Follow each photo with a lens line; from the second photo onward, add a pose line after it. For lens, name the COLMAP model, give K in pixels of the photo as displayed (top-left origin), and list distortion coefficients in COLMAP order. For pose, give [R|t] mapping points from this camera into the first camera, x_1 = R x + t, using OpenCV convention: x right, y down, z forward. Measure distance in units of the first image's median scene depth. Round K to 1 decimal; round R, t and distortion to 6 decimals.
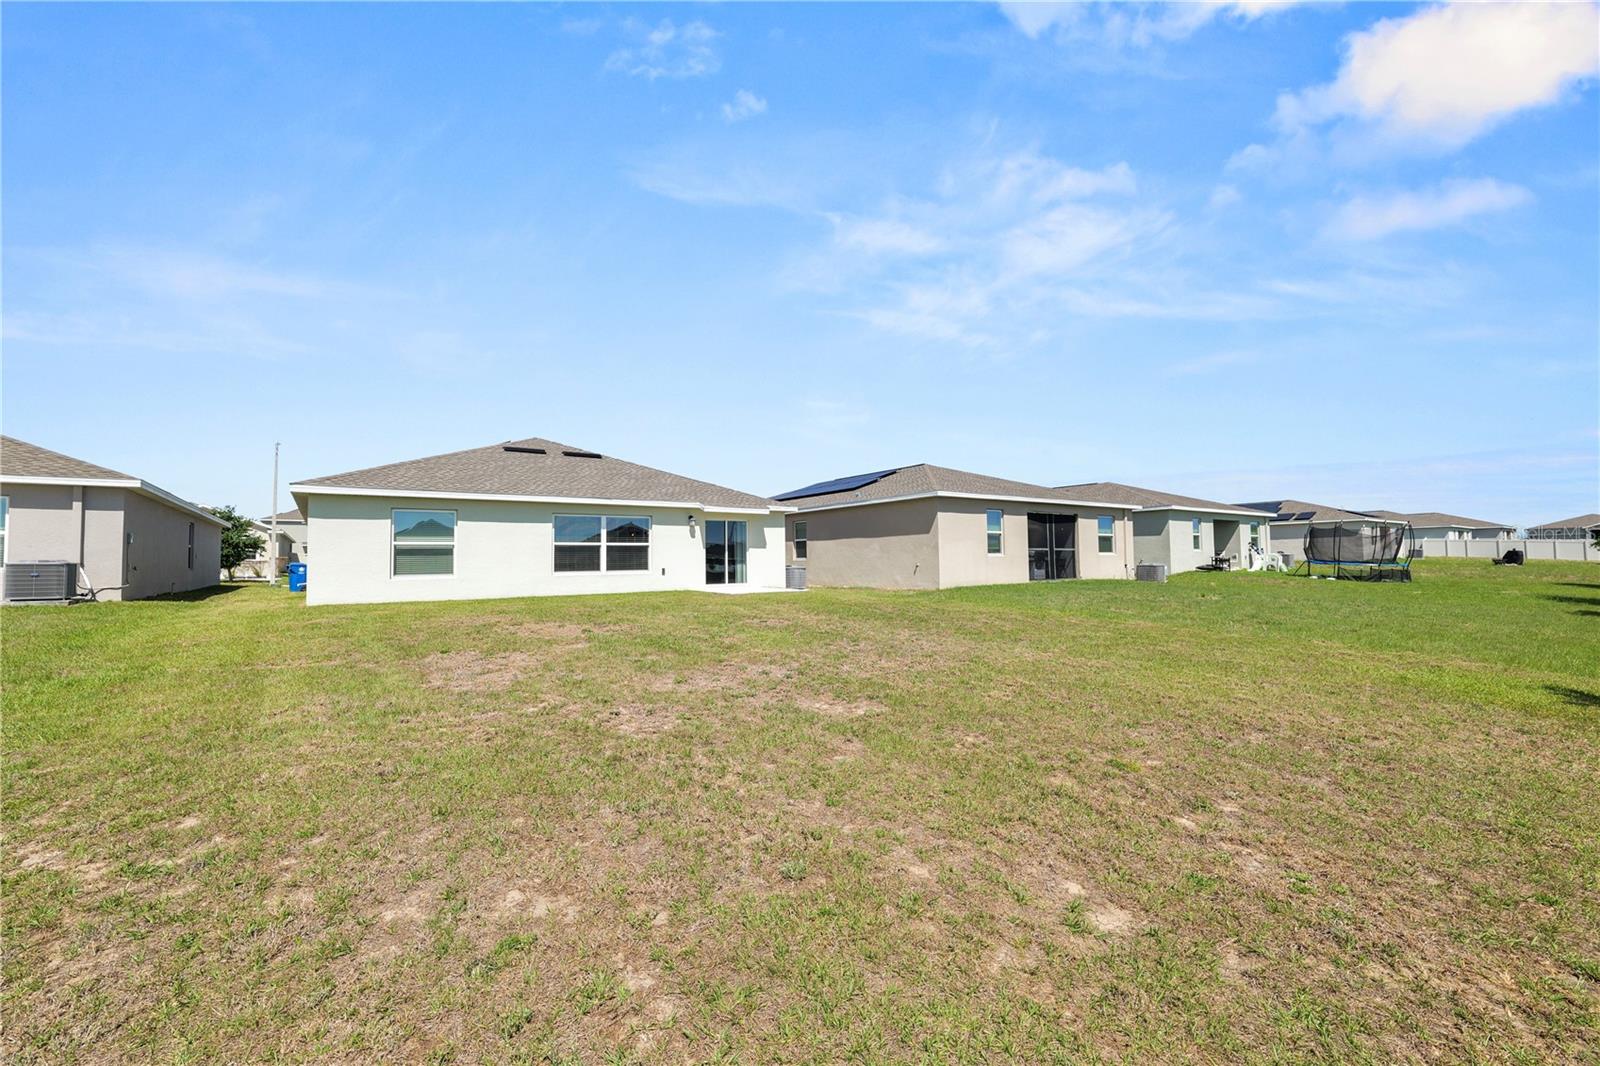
lens RADIAL K [[650.9, 0, 798.1], [0, 650.9, 532.1], [0, 0, 1]] dist [-0.012479, 0.000098]
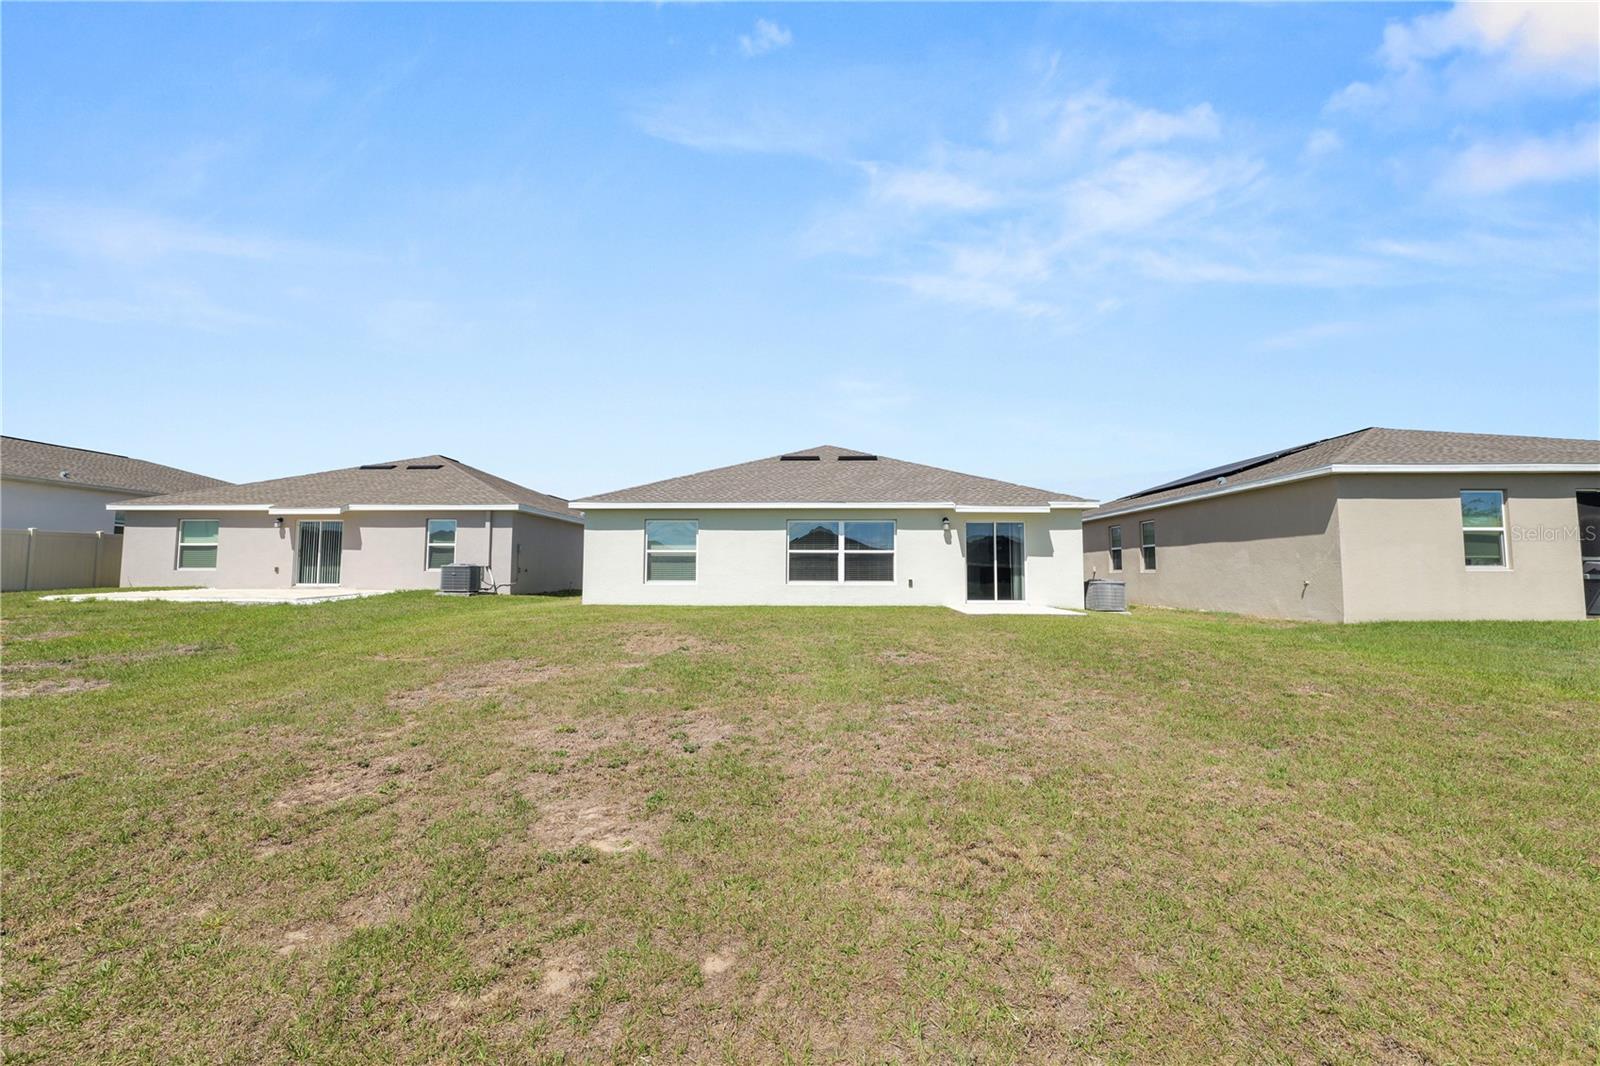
lens RADIAL K [[652.2, 0, 800.7], [0, 652.2, 529.7], [0, 0, 1]] dist [-0.011627, 0.000613]
pose [[0.793856, -0.022240, -0.607699, 0.208294], [0.013357, 0.999728, -0.019139, 0.004271], [0.607959, 0.007076, 0.793937, 0.221756]]
